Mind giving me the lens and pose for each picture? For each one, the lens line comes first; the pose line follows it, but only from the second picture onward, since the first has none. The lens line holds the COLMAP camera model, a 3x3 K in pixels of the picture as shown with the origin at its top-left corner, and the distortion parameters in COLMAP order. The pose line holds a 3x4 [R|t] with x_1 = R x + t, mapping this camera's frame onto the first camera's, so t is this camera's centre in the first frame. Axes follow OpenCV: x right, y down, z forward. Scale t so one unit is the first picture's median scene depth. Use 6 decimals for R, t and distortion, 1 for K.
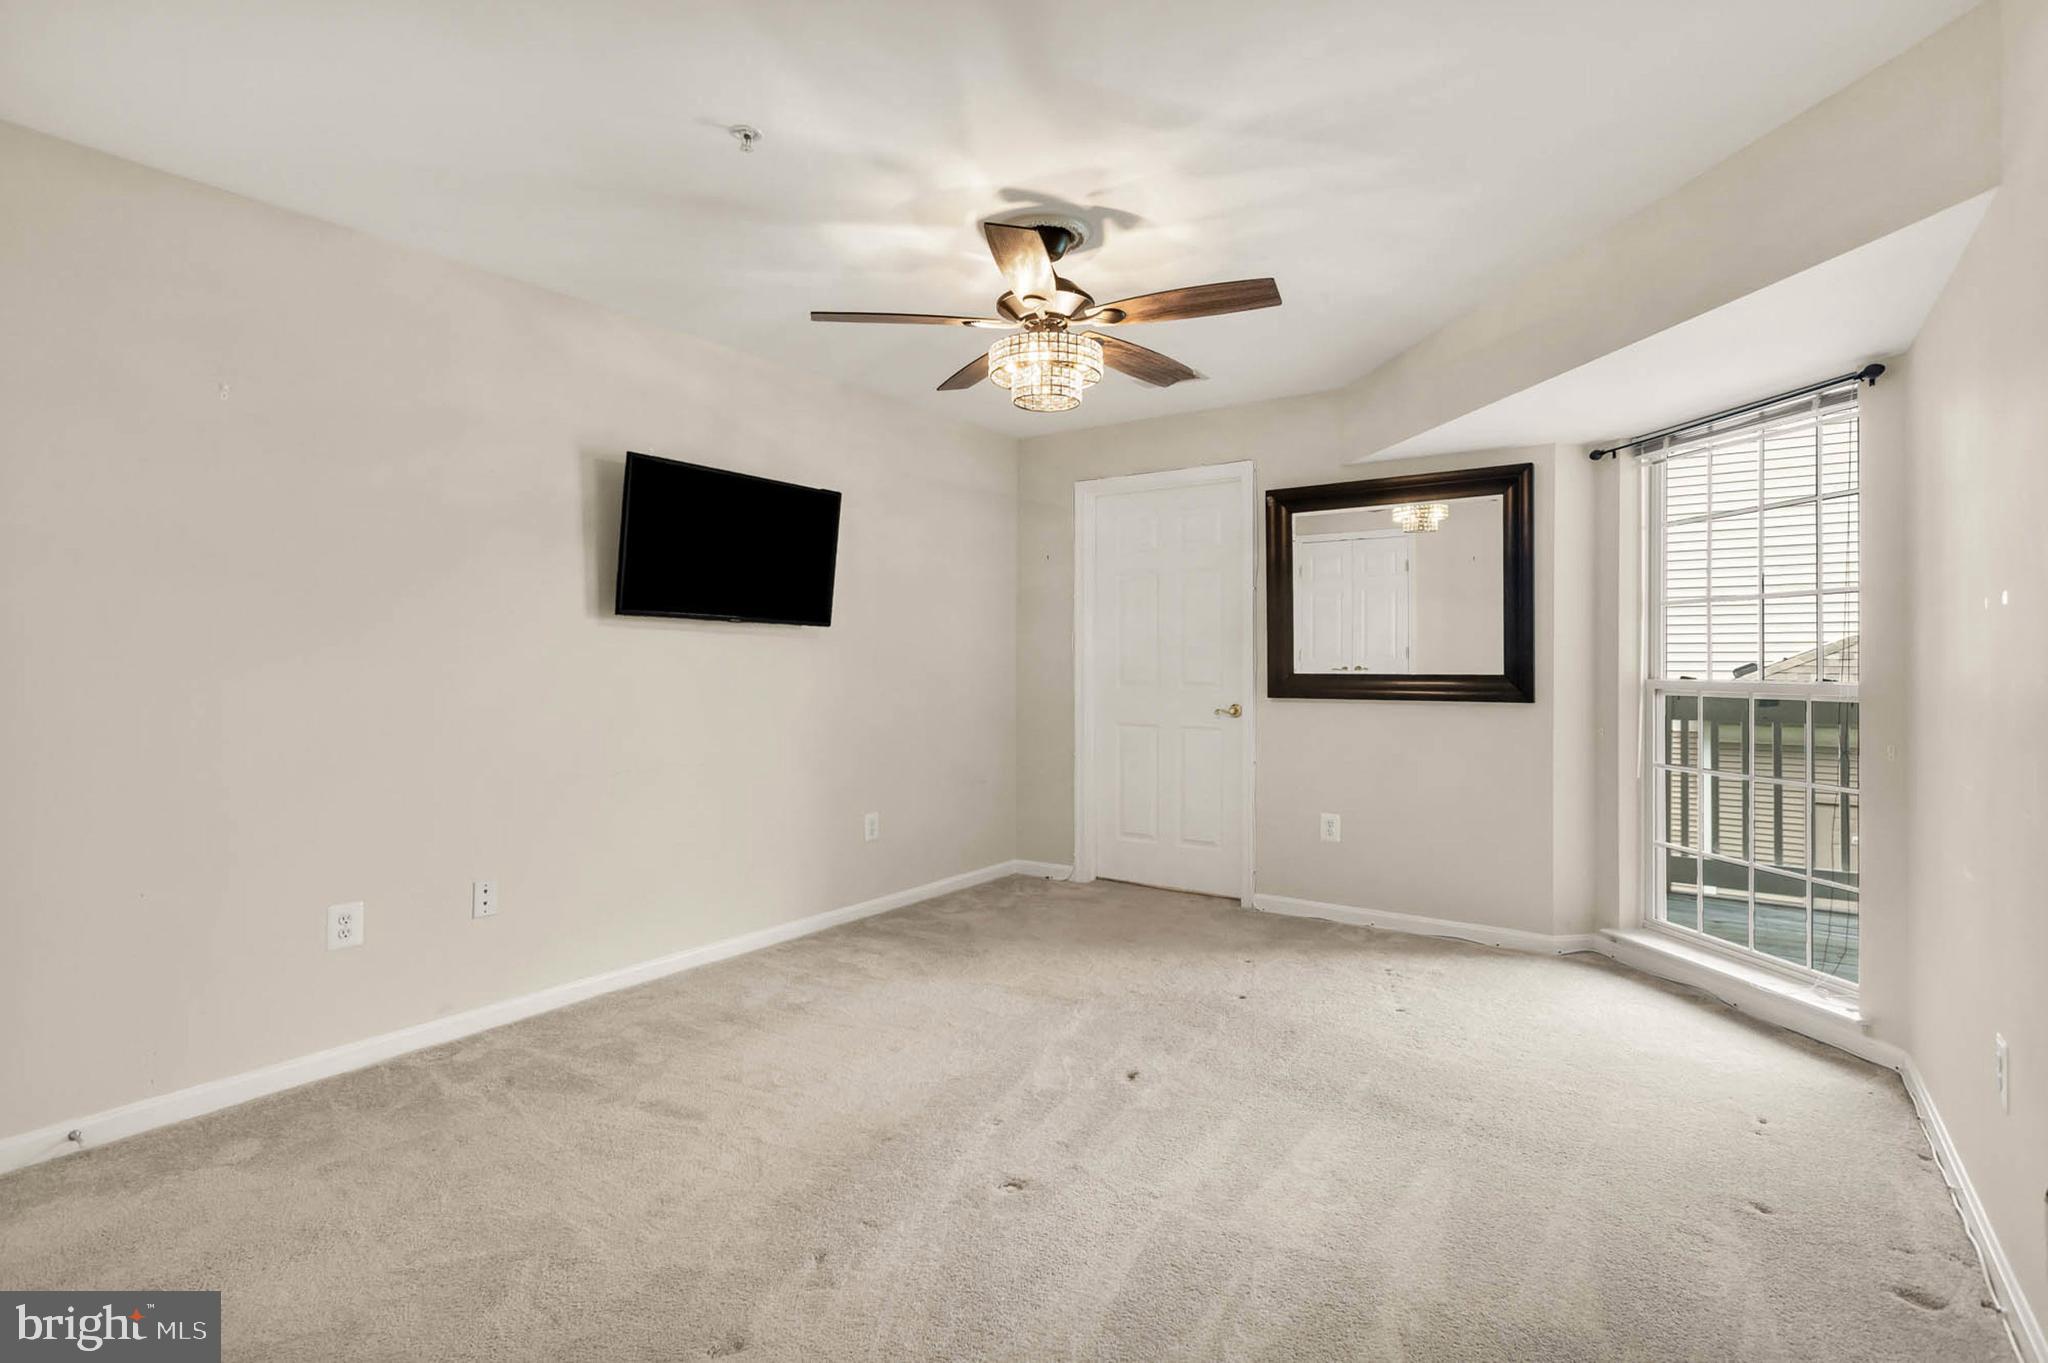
lens RADIAL K [[975.4, 0, 1026.6], [0, 975.4, 642.7], [0, 0, 1]] dist [0.001630, 0.000051]
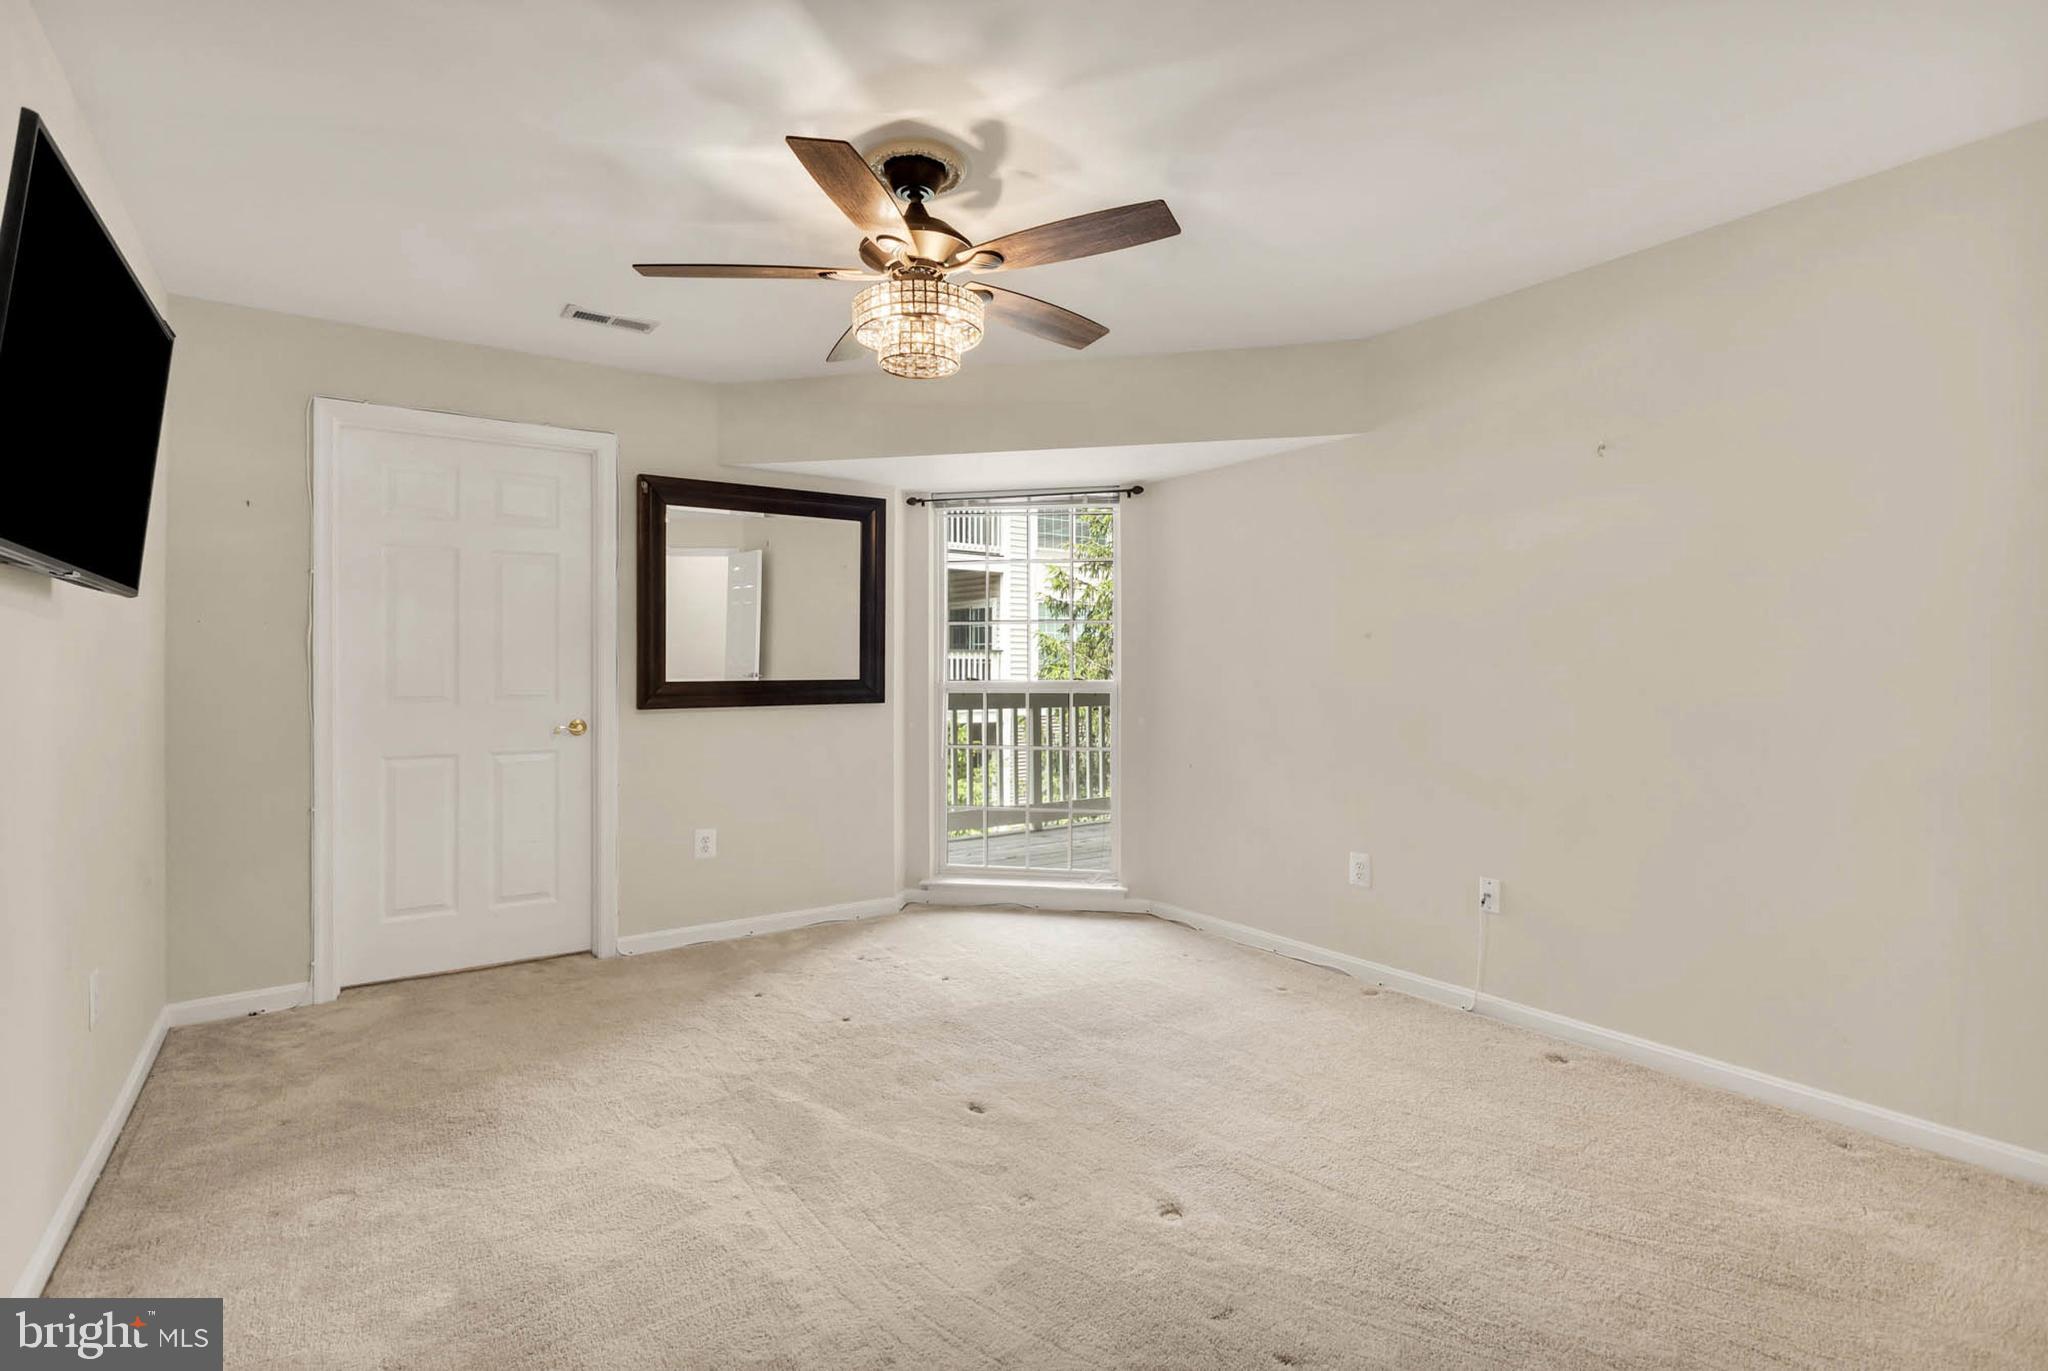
lens RADIAL K [[956.2, 0, 1029.1], [0, 956.2, 657.4], [0, 0, 1]] dist [0.000578, 0.000094]
pose [[0.368161, 0.010212, 0.929706, -0.481140], [-0.014939, 0.999876, -0.005067, 0.009439], [-0.929642, -0.012023, 0.368268, 0.405326]]
